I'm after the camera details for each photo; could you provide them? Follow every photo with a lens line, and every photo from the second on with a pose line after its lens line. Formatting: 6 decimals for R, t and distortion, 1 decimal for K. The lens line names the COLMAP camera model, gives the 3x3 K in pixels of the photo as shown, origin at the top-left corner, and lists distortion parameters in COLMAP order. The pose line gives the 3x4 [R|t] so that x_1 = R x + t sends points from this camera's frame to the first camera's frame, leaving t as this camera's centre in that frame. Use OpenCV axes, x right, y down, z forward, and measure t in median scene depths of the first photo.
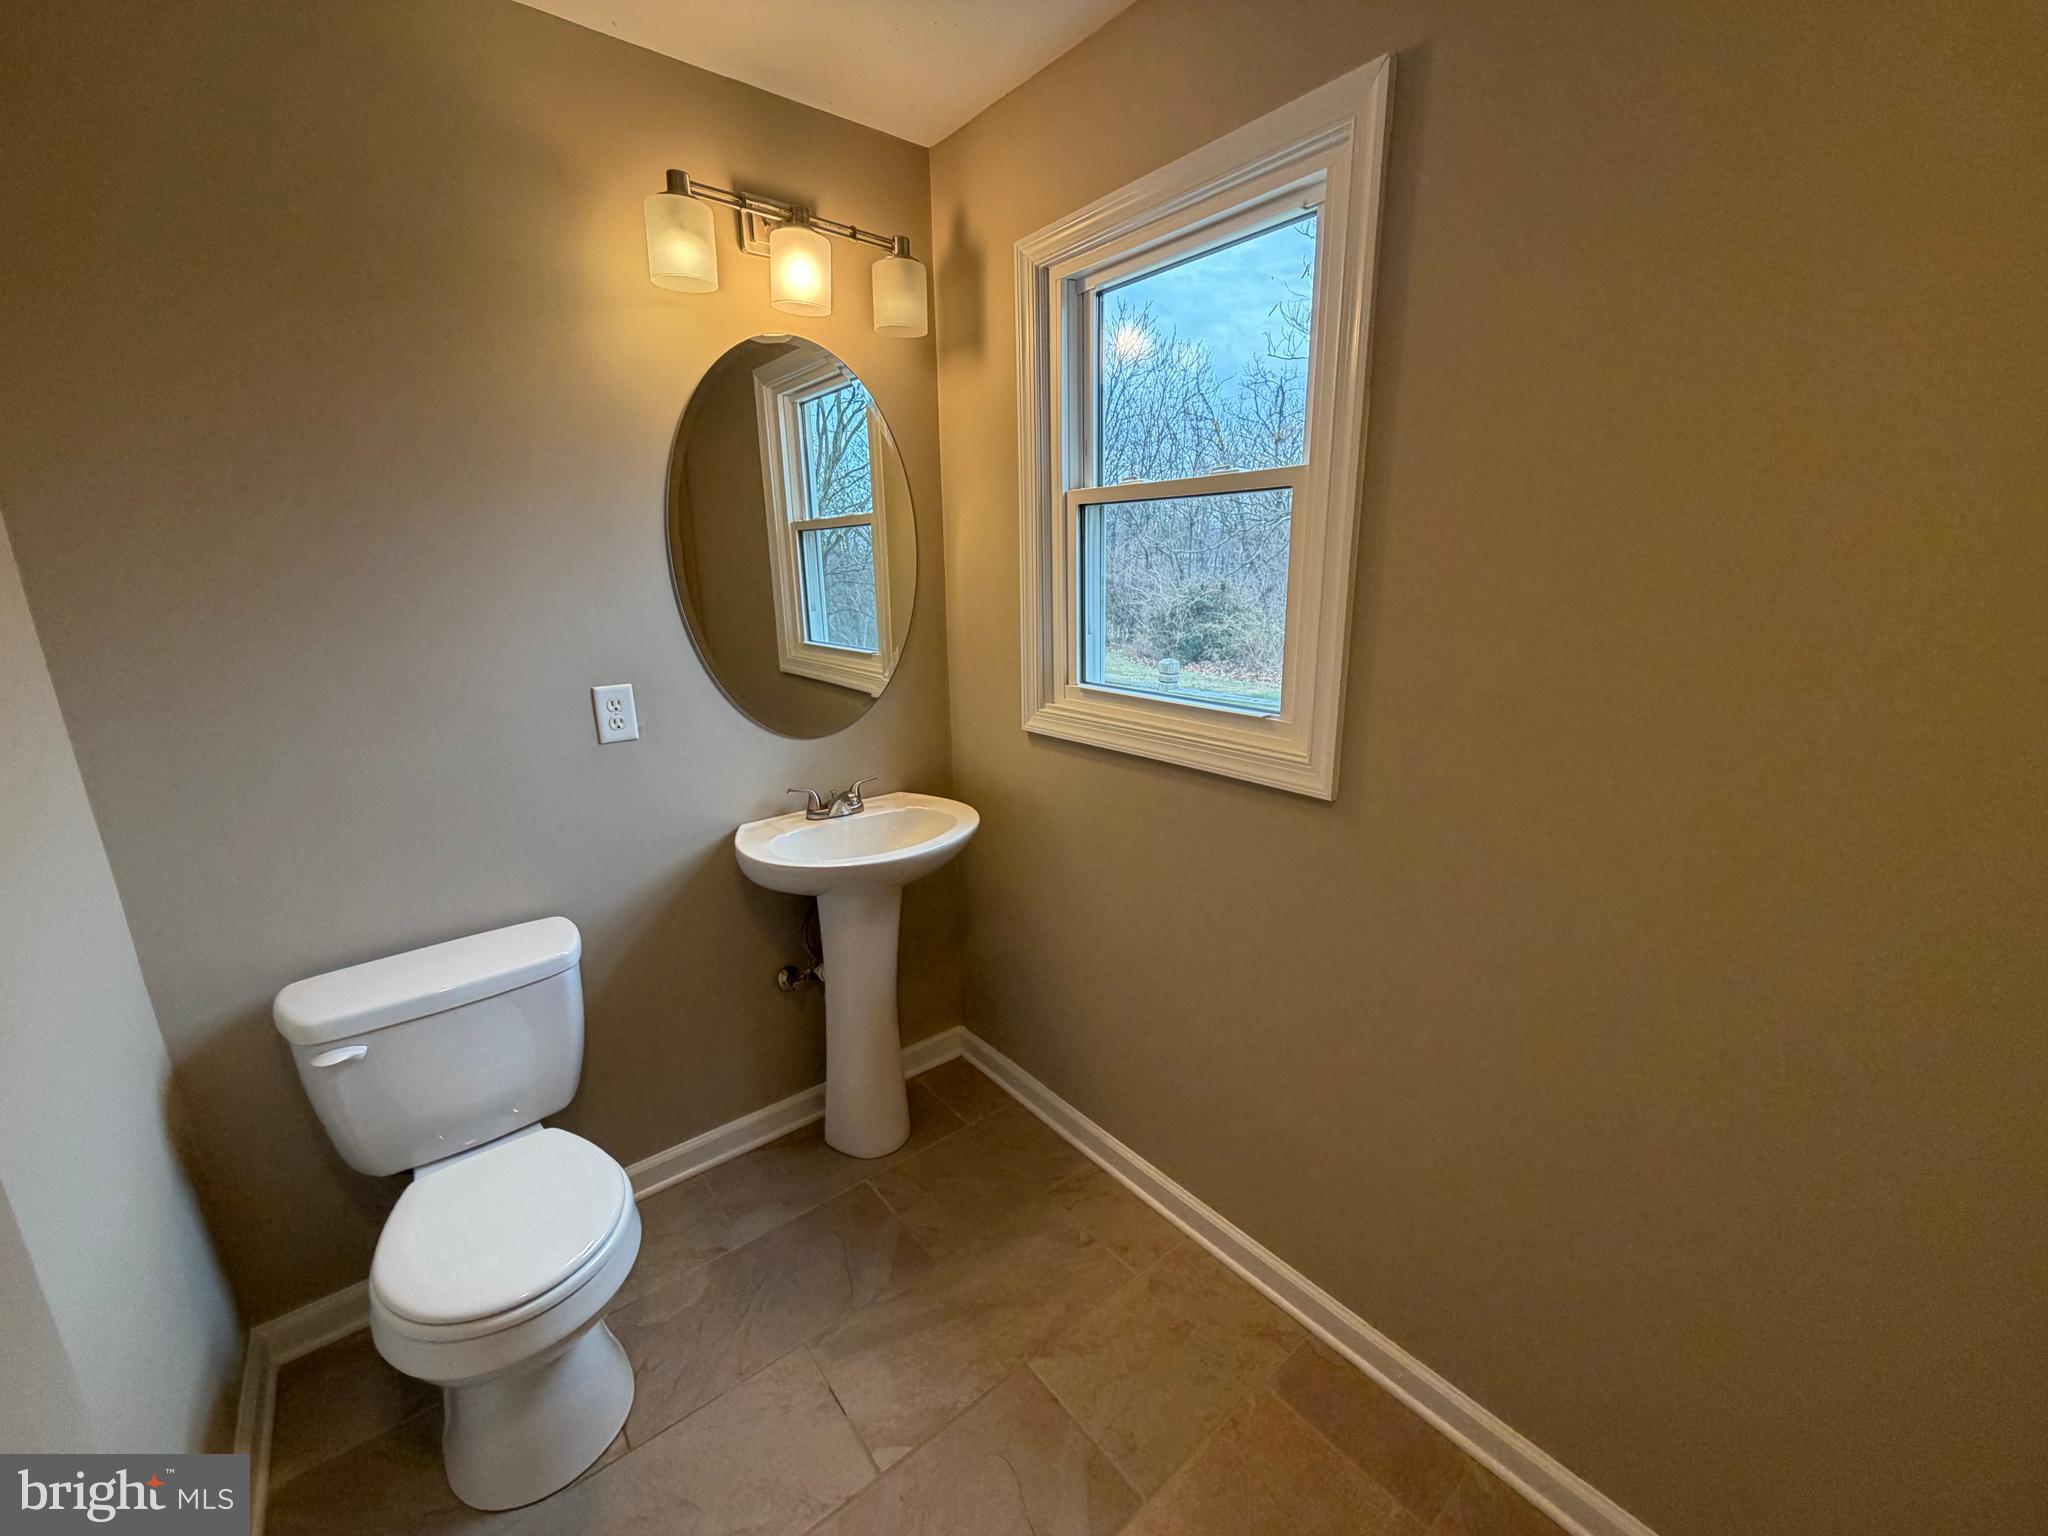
lens RADIAL K [[816.6, 0, 1021.3], [0, 816.6, 763.7], [0, 0, 1]] dist [0.001073, 0.000083]
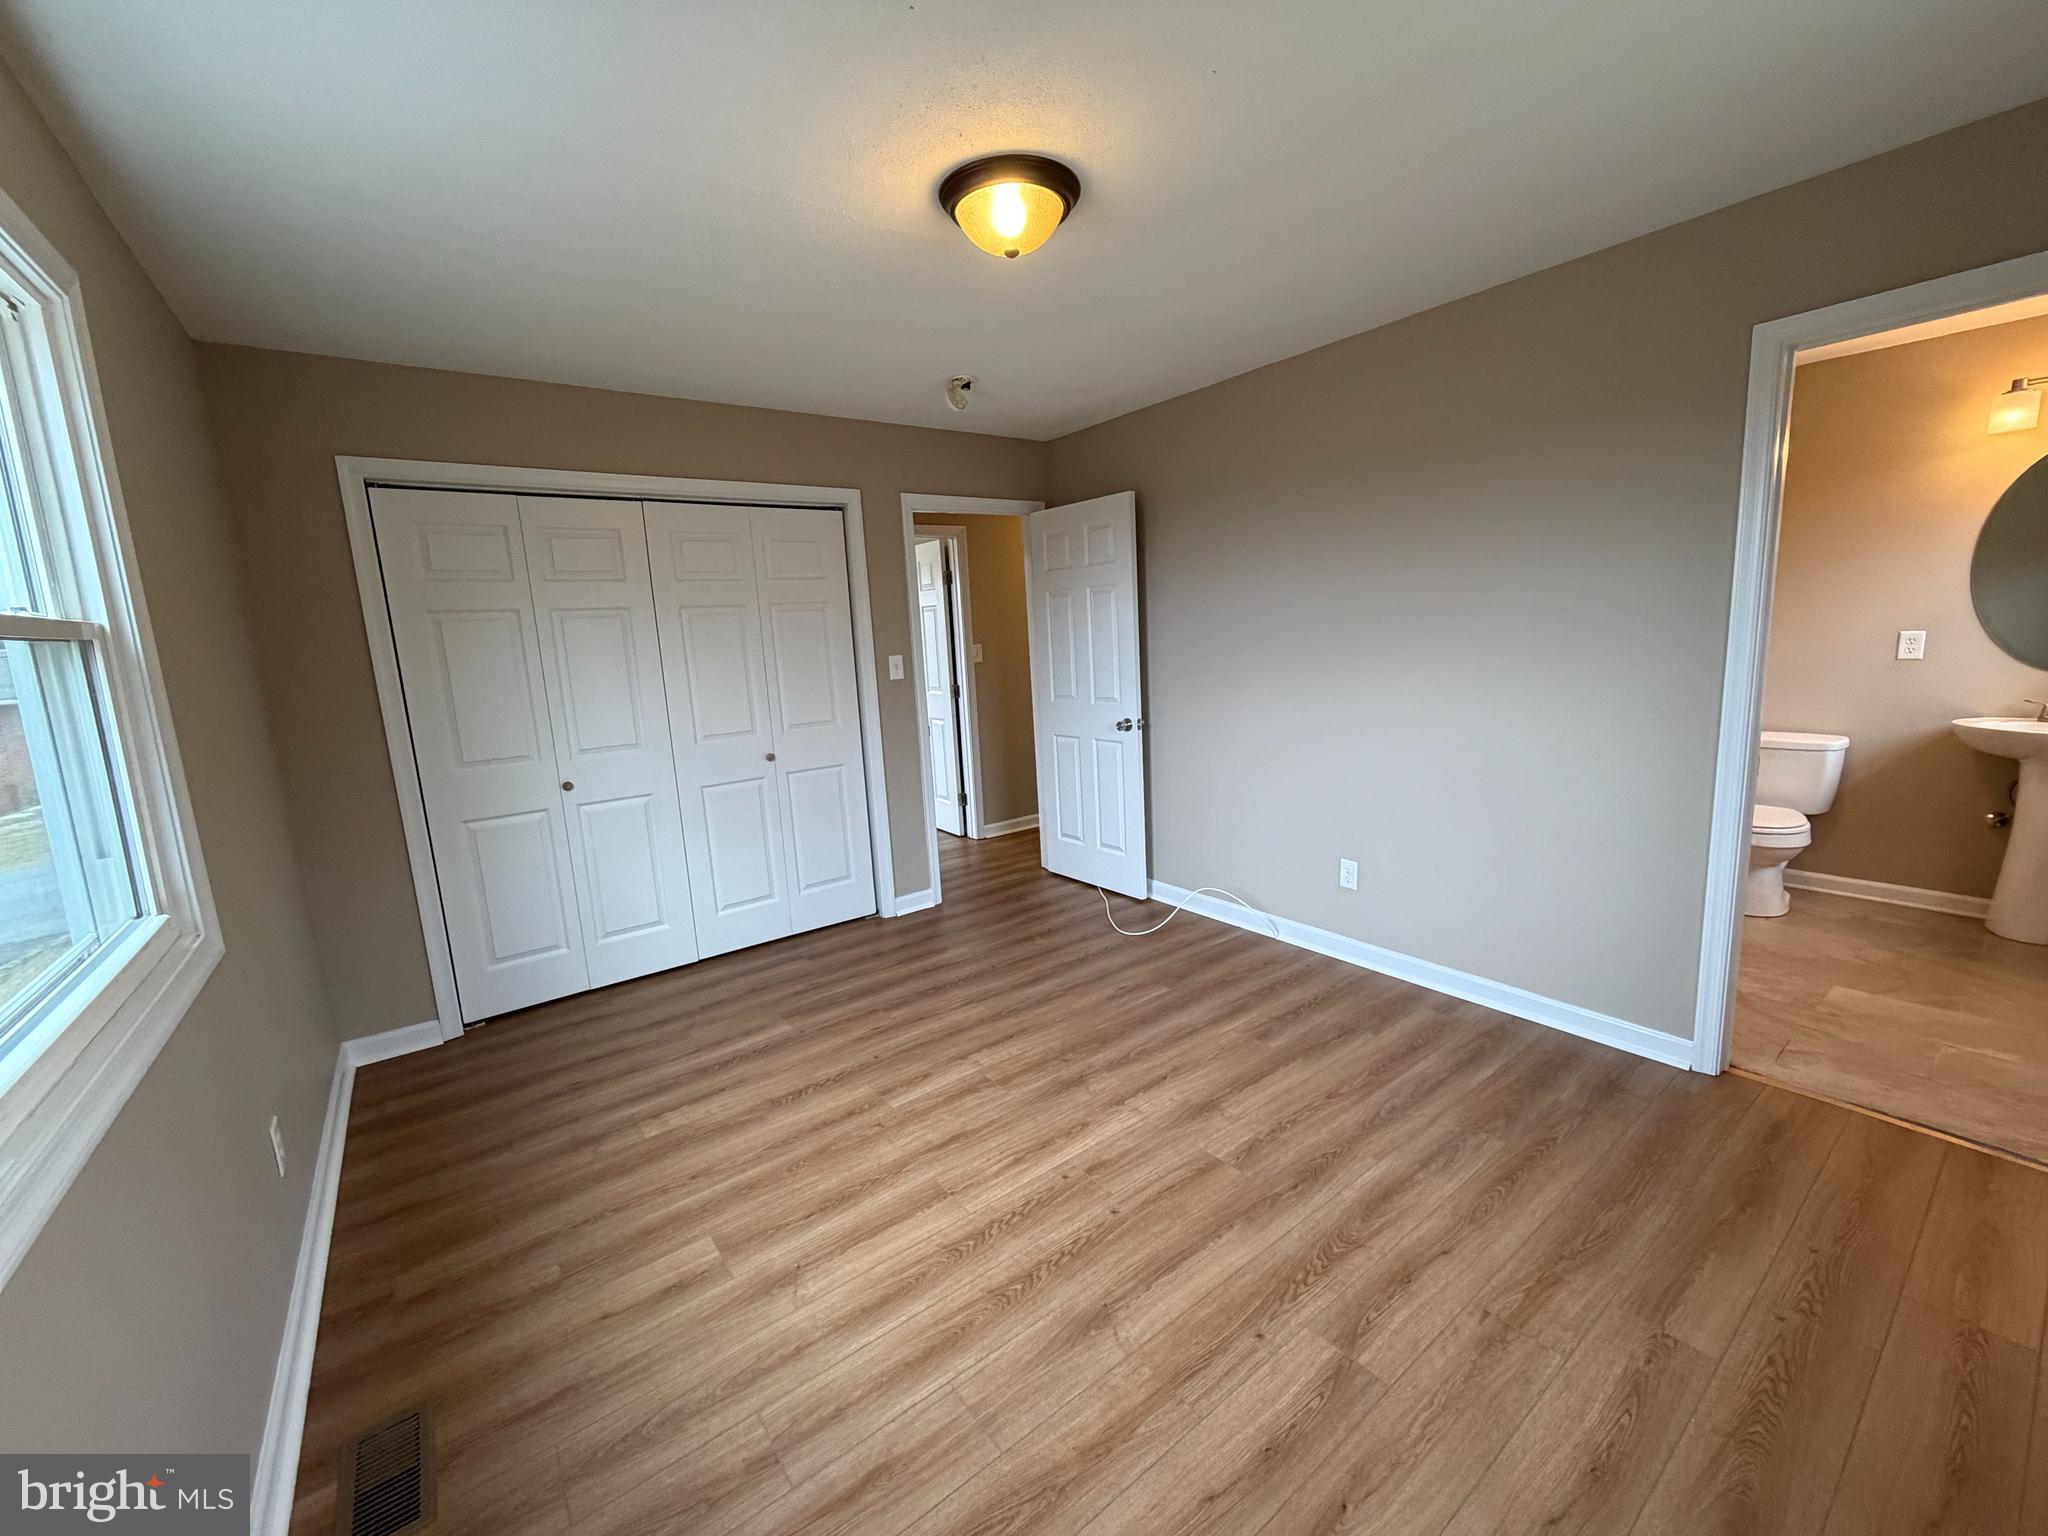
lens RADIAL K [[816.6, 0, 1021.3], [0, 816.6, 763.7], [0, 0, 1]] dist [0.001073, 0.000083]
pose [[-0.031897, 0.187630, -0.981722, 1.634466], [-0.190951, 0.962986, 0.190253, 0.259162], [0.981081, 0.193529, 0.005112, -1.130551]]
